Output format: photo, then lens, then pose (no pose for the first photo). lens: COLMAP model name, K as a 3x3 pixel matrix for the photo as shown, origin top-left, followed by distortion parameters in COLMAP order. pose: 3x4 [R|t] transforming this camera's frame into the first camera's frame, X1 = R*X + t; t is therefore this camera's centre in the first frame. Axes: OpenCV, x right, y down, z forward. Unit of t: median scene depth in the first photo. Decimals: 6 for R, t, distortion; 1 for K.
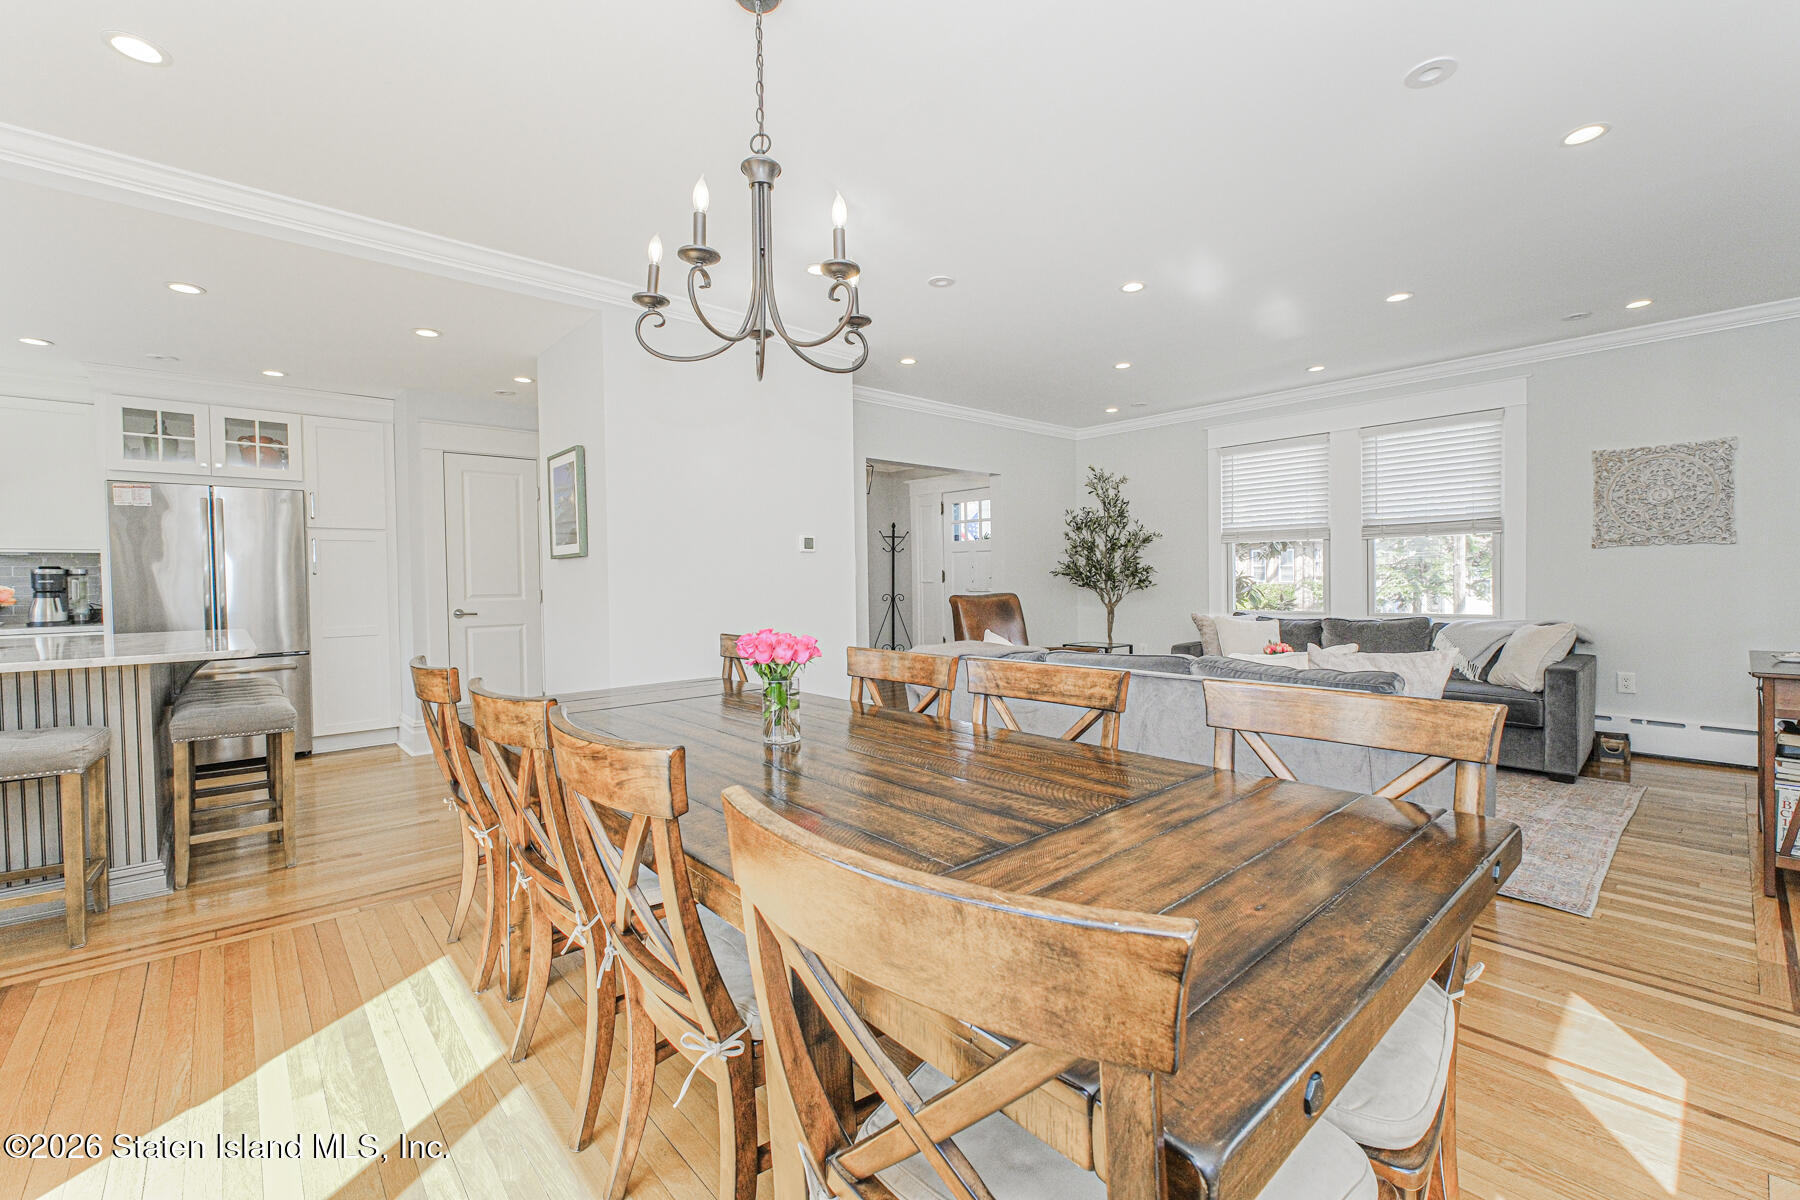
lens RADIAL K [[751.3, 0, 908.2], [0, 751.3, 596.4], [0, 0, 1]] dist [-0.001545, 0.000383]
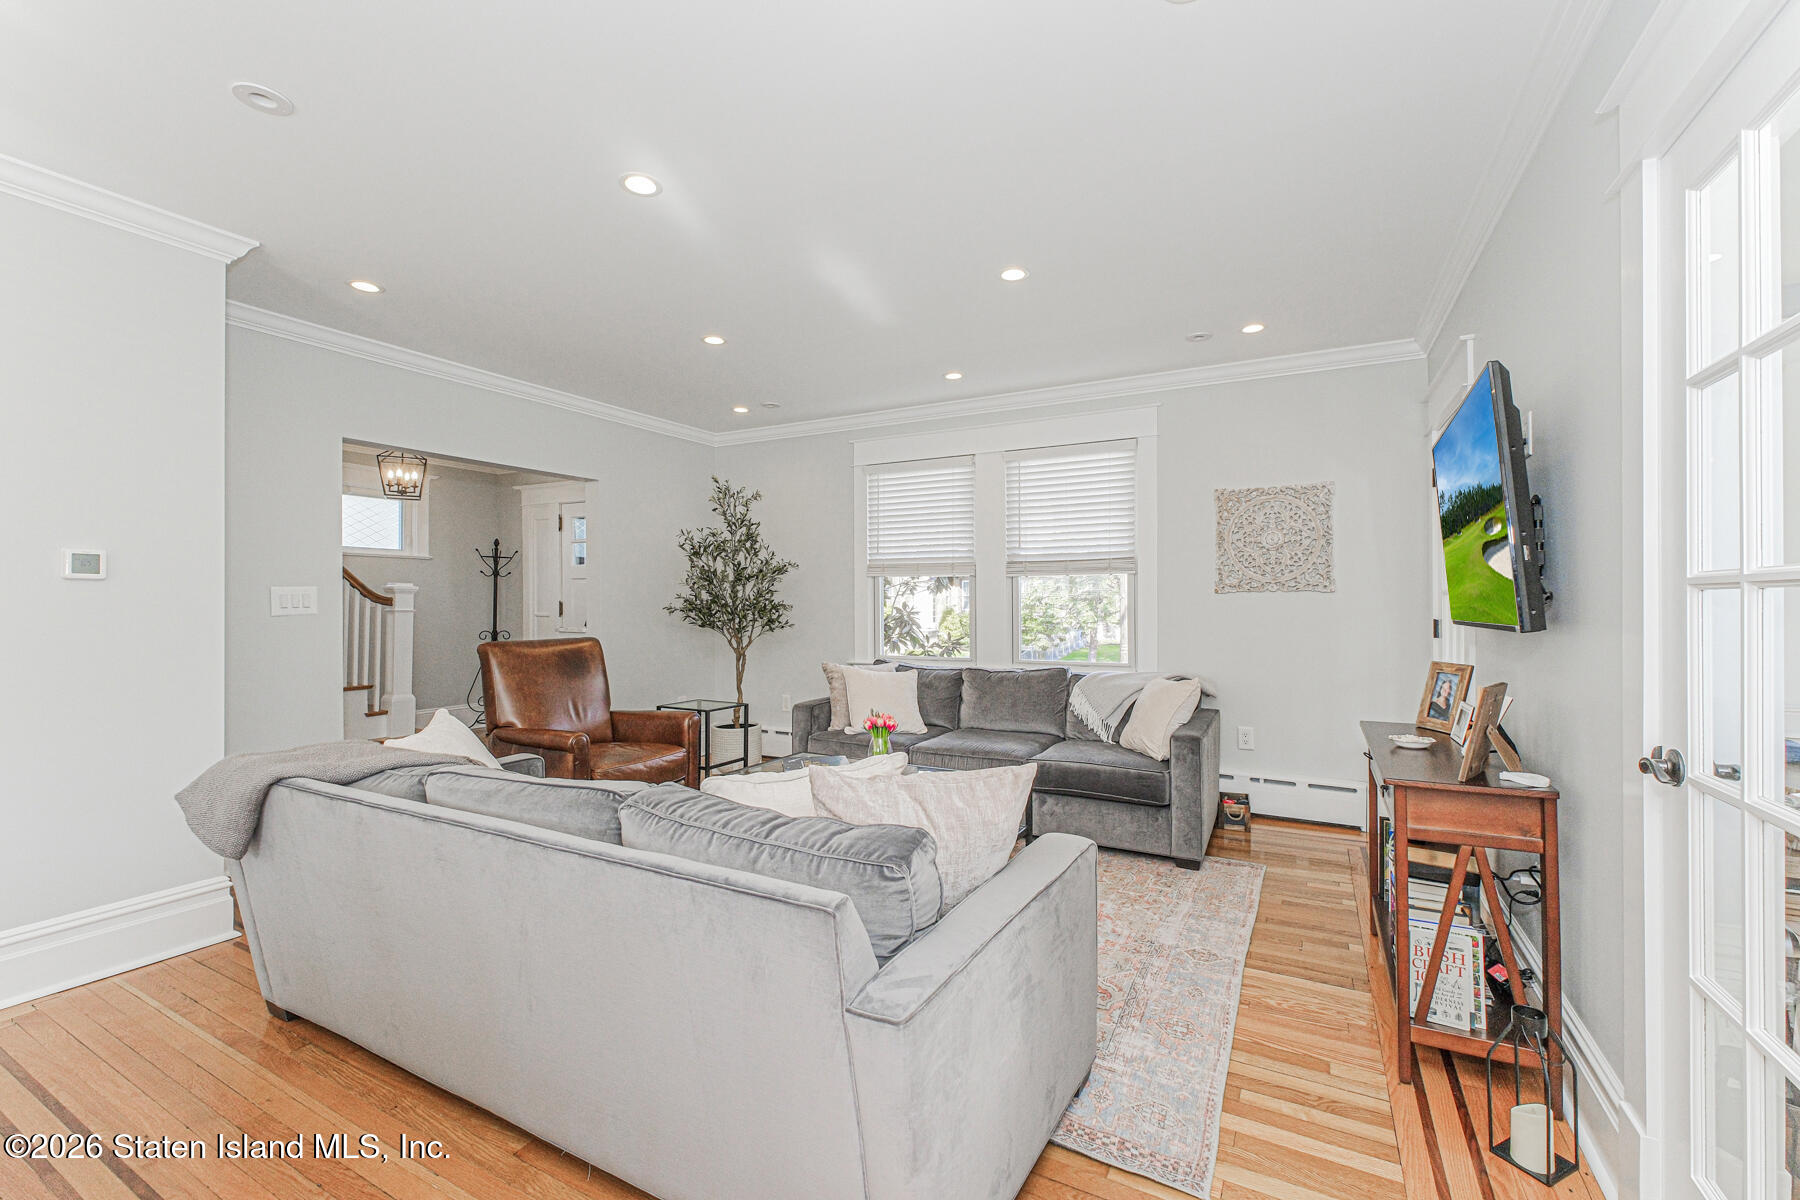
lens RADIAL K [[751.3, 0, 908.2], [0, 751.3, 596.4], [0, 0, 1]] dist [-0.001545, 0.000383]
pose [[0.941608, 0.014745, 0.336388, 0.220383], [-0.003824, 0.999445, -0.033106, -0.025719], [-0.336689, 0.029887, 0.941141, 0.231785]]
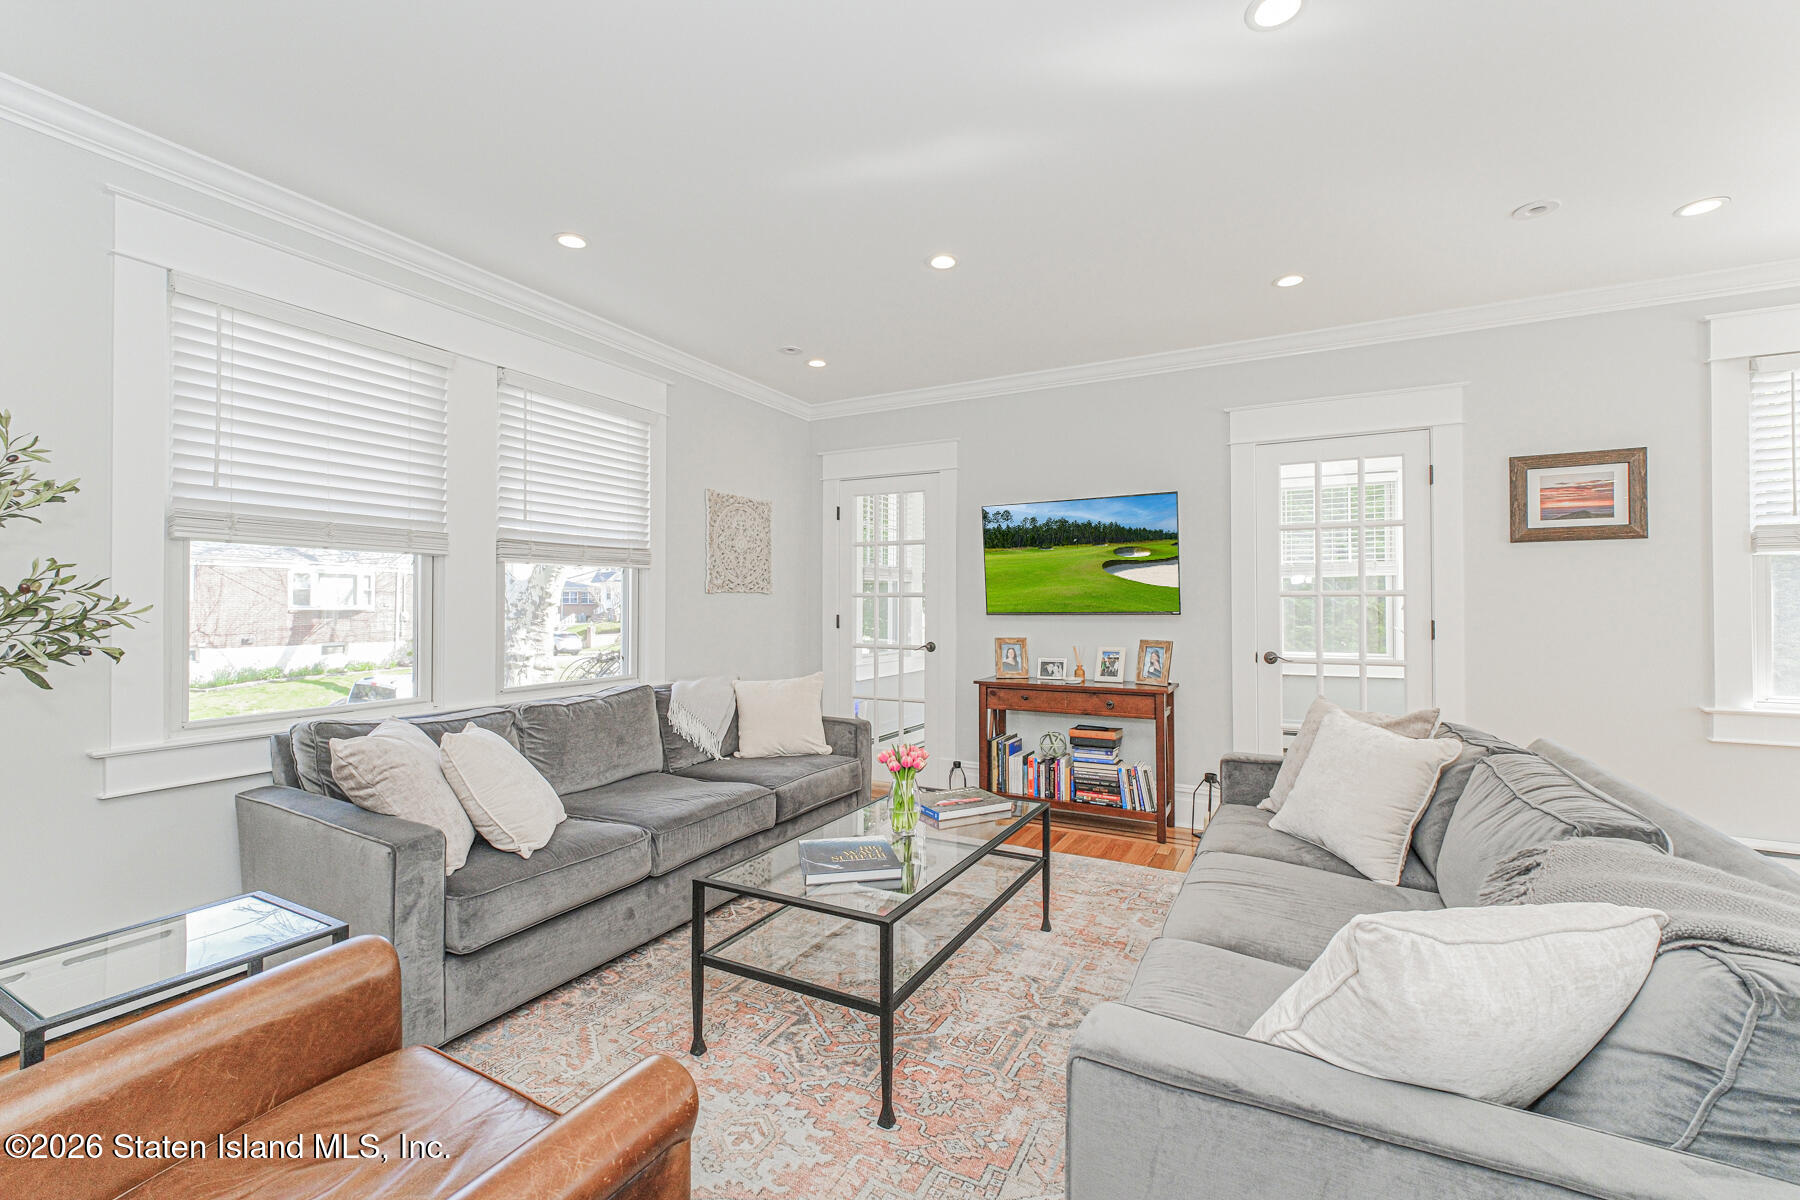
lens RADIAL K [[751.3, 0, 908.2], [0, 751.3, 596.4], [0, 0, 1]] dist [-0.001545, 0.000383]
pose [[-0.335596, 0.025585, 0.941658, -0.040343], [0.028482, 0.999450, -0.017005, -0.035037], [-0.941575, 0.021114, -0.336140, 1.000370]]
